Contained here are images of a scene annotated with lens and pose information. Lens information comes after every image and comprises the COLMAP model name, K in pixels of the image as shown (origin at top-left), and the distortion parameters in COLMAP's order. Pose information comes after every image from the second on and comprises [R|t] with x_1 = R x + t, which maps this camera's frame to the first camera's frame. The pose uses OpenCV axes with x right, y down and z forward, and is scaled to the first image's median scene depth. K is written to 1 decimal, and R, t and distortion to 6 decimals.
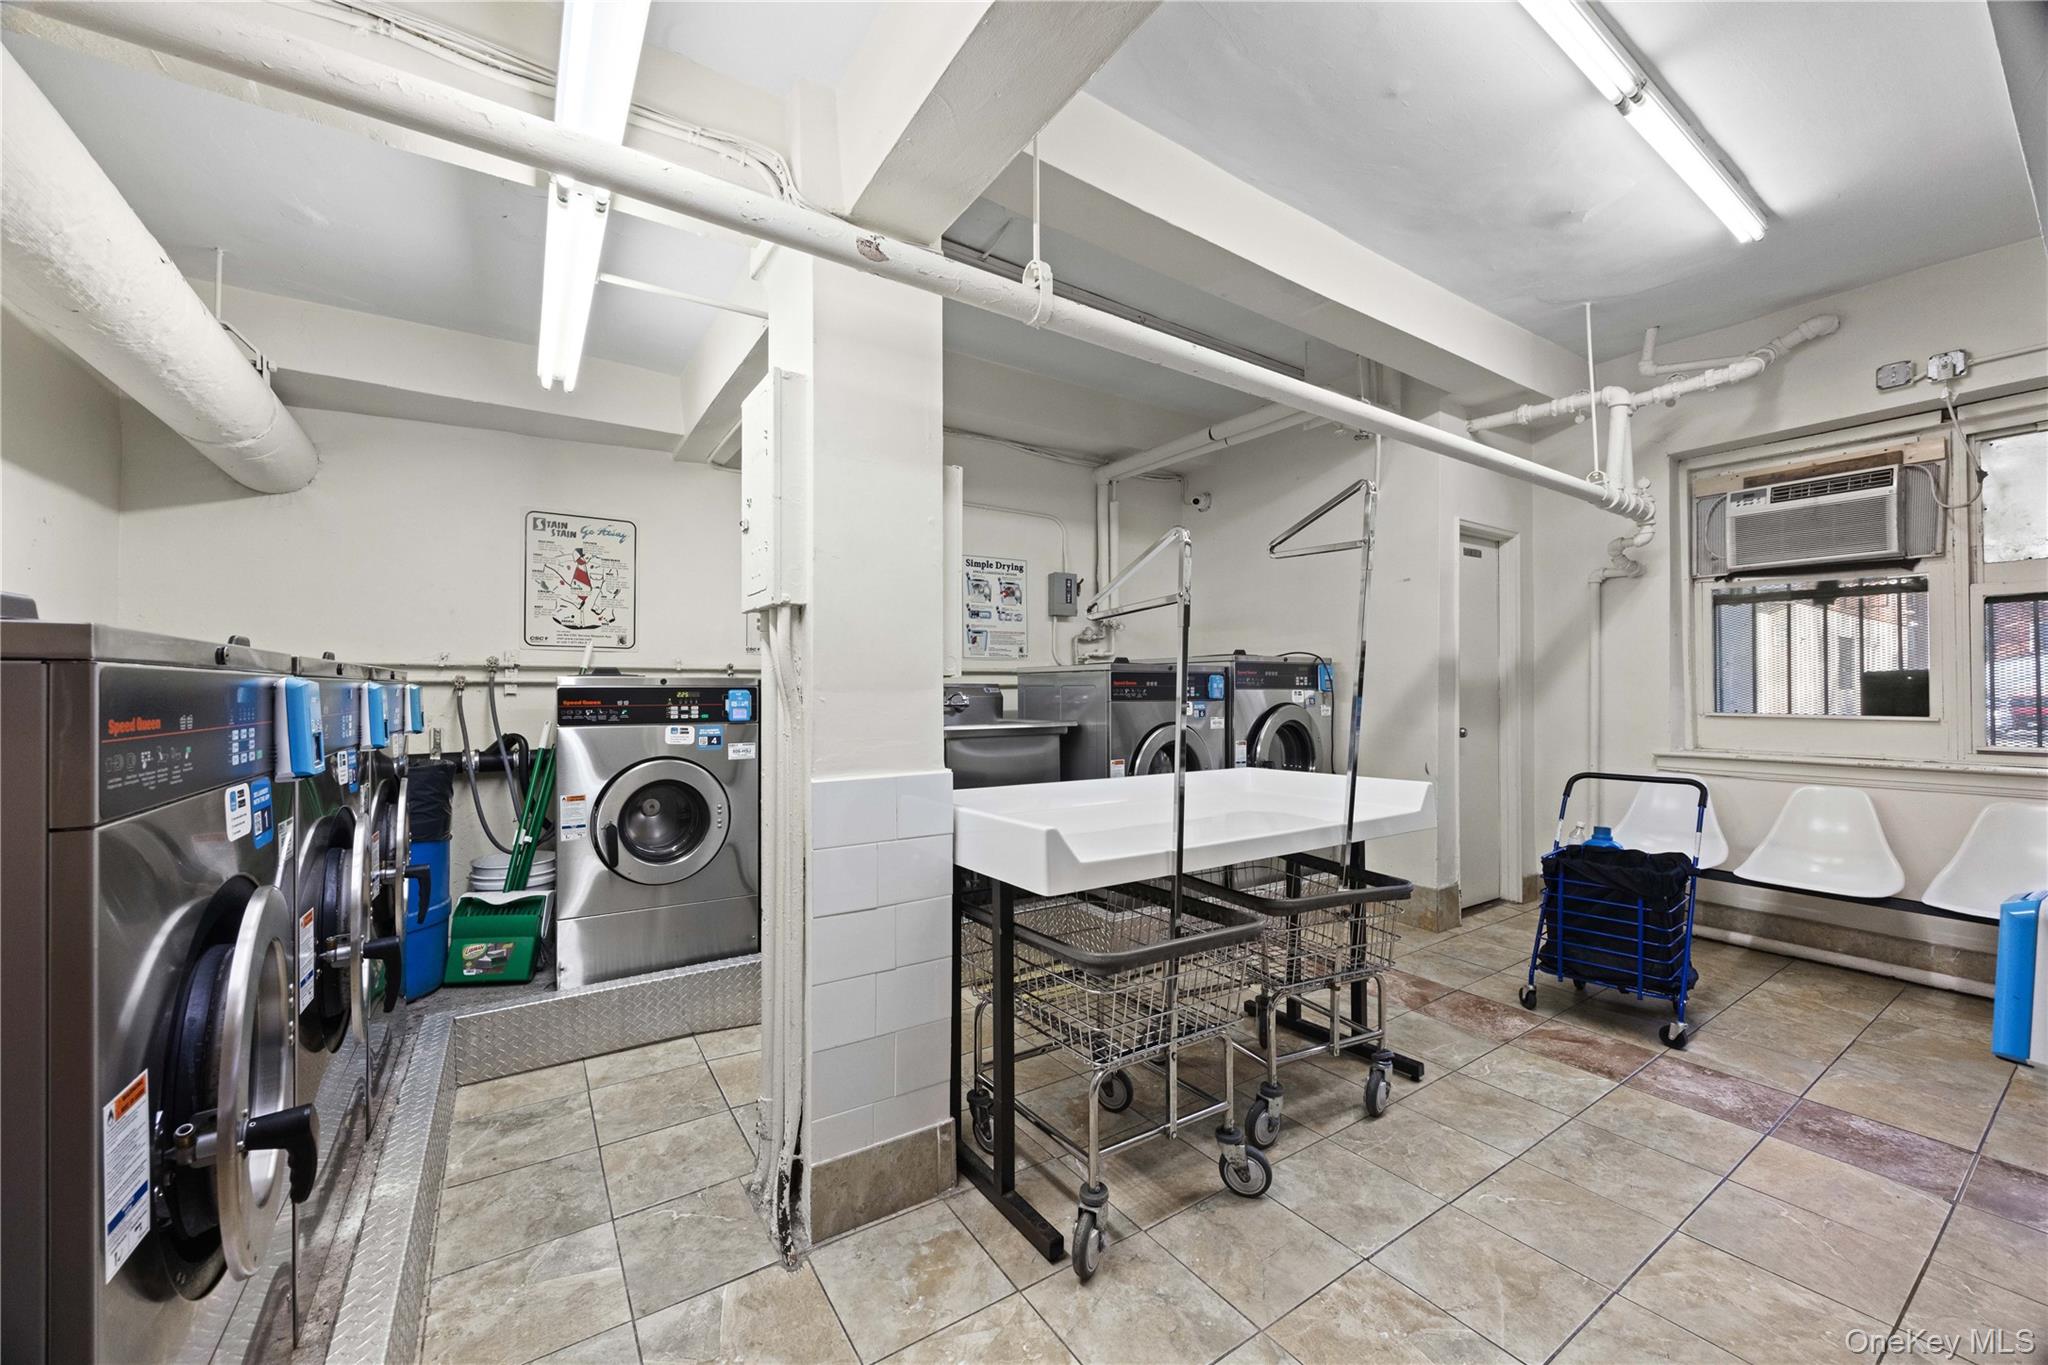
lens RADIAL K [[780.6, 0, 1025.3], [0, 780.6, 688.4], [0, 0, 1]] dist [-0.002430, -0.000573]
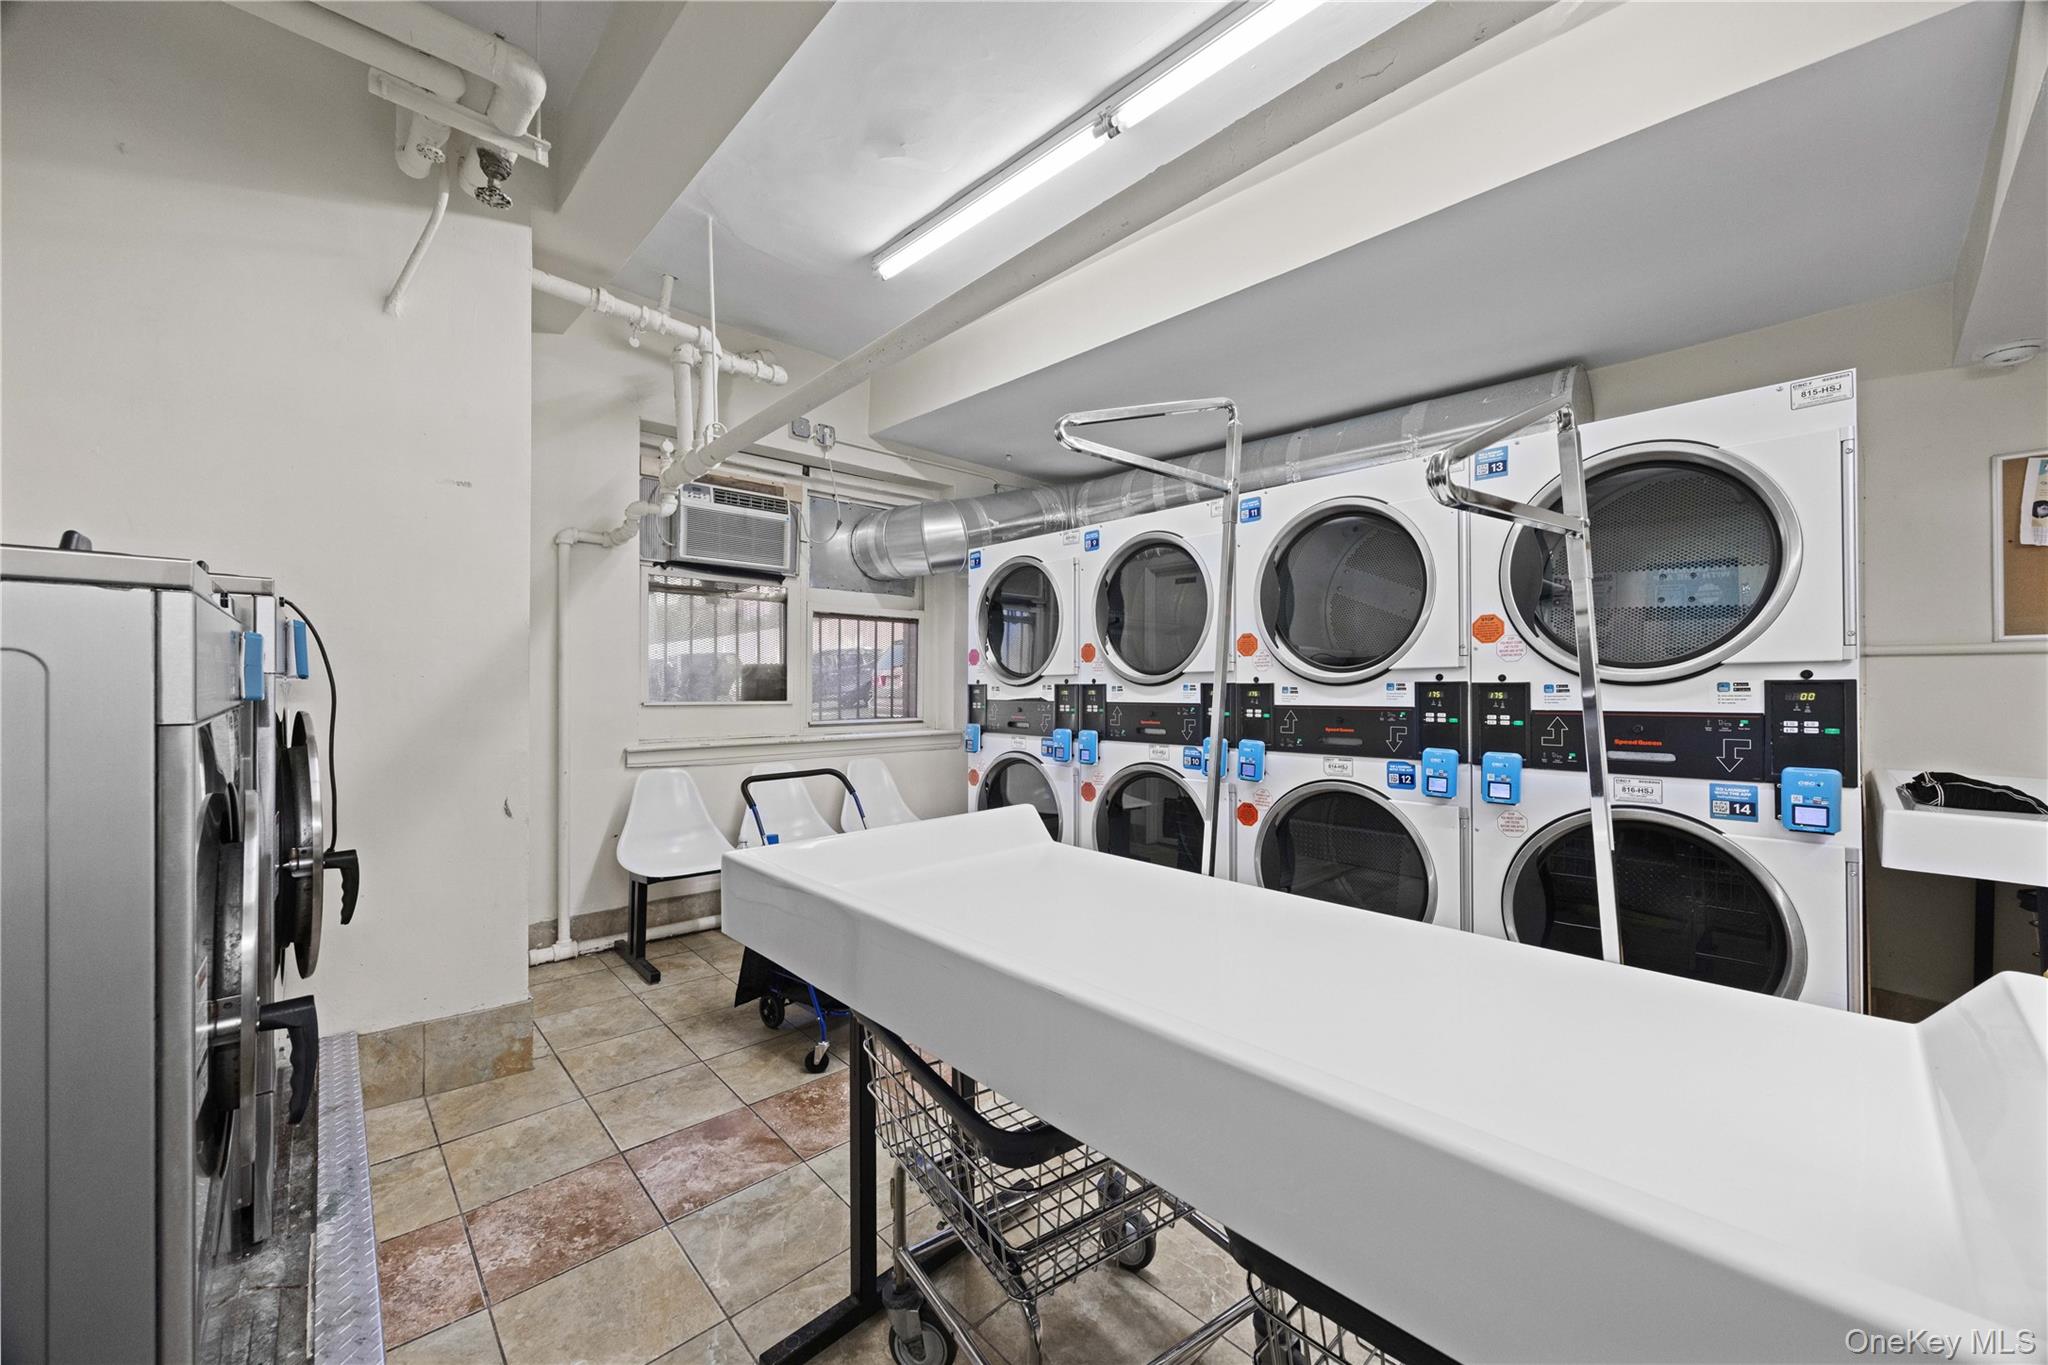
lens RADIAL K [[780.6, 0, 1023.5], [0, 780.6, 683.2], [0, 0, 1]] dist [-0.002430, -0.000573]
pose [[-0.160829, -0.000589, 0.986982, -0.161776], [-0.011452, 0.999934, -0.001270, 0.003824], [-0.986916, -0.011507, -0.160825, 0.795214]]
